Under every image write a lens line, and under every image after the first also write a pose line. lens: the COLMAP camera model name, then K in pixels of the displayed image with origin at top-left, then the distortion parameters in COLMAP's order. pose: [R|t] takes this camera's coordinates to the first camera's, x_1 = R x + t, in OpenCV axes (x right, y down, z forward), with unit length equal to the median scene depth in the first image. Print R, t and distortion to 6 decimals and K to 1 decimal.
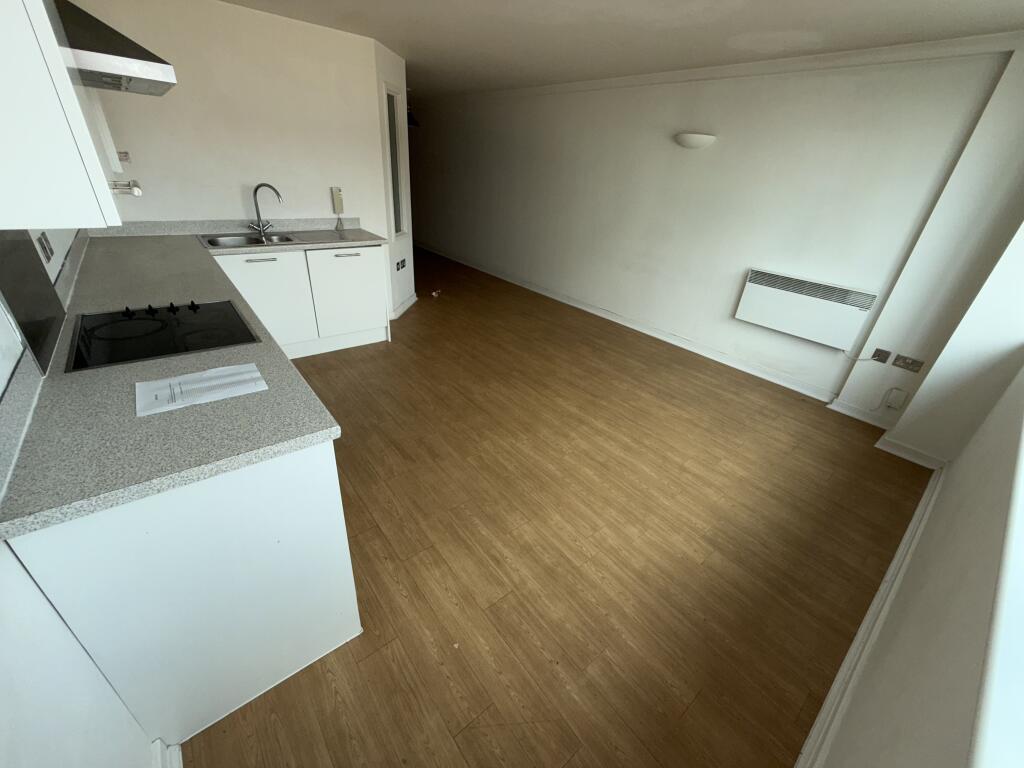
lens RADIAL K [[409.9, 0, 509.7], [0, 409.9, 382.8], [0, 0, 1]] dist [0.002633, -0.000418]
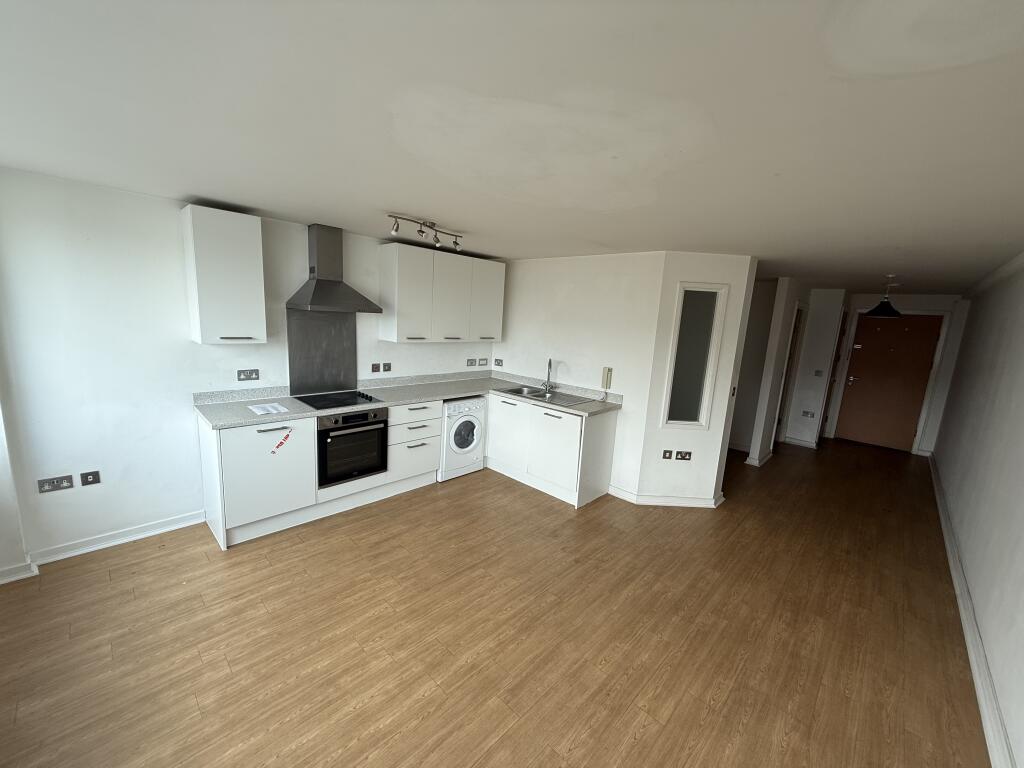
lens RADIAL K [[409.9, 0, 508.8], [0, 409.9, 385.4], [0, 0, 1]] dist [0.002633, -0.000418]
pose [[0.124150, 0.106524, -0.986529, 0.905591], [-0.509153, 0.860194, 0.028808, -0.439501], [0.851675, 0.498718, 0.161030, 0.820455]]
